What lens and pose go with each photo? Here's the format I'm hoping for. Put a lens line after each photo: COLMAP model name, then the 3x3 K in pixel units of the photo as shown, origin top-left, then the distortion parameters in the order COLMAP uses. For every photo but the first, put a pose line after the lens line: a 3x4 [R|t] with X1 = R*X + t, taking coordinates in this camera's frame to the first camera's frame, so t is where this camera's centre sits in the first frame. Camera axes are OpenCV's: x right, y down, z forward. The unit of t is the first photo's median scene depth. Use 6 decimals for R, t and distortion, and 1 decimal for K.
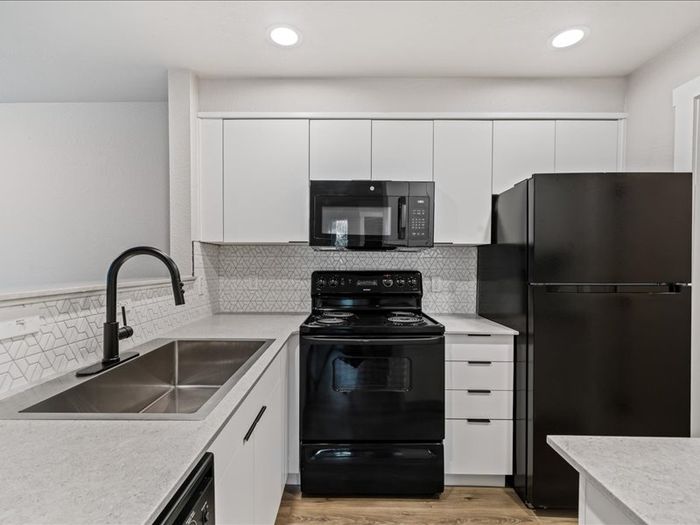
lens RADIAL K [[312.1, 0, 346.7], [0, 312.1, 265.4], [0, 0, 1]] dist [0.002101, -0.002188]
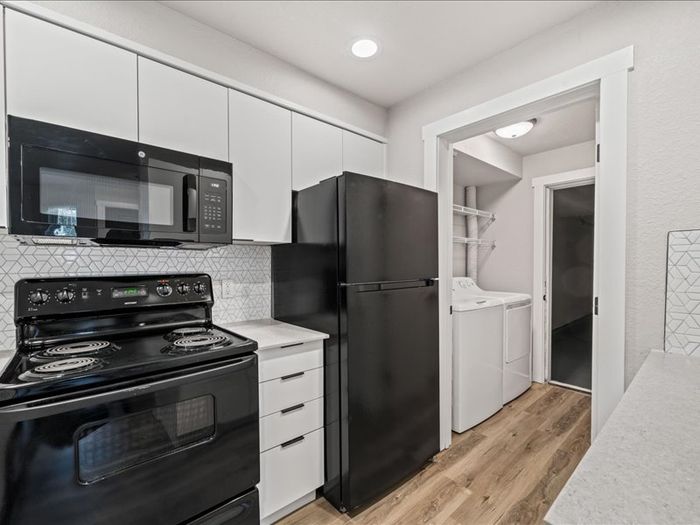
lens RADIAL K [[312.1, 0, 344.5], [0, 312.1, 268.7], [0, 0, 1]] dist [0.002101, -0.002188]
pose [[0.760289, -0.016594, 0.649373, -0.027549], [0.011275, 0.999860, 0.012350, -0.001455], [-0.649487, -0.002068, 0.760370, 0.195957]]
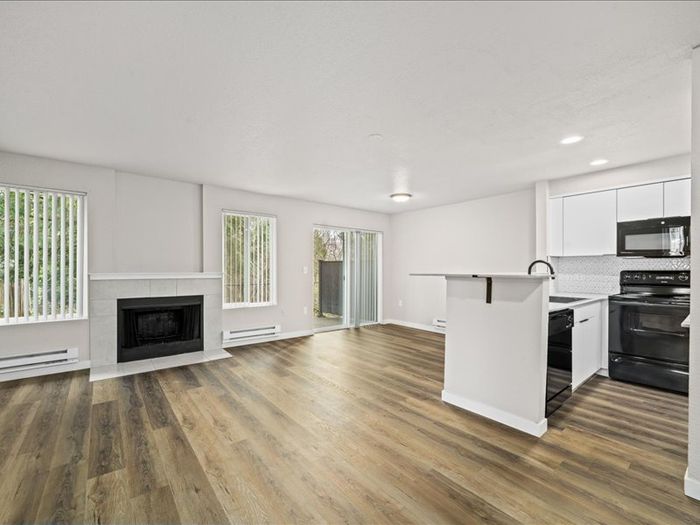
lens RADIAL K [[312.1, 0, 347.0], [0, 312.1, 269.0], [0, 0, 1]] dist [0.002101, -0.002188]
pose [[0.624613, 0.001162, -0.780933, 0.350628], [-0.006207, 0.999975, -0.003476, 0.030834], [0.780910, 0.007018, 0.624605, -1.509401]]
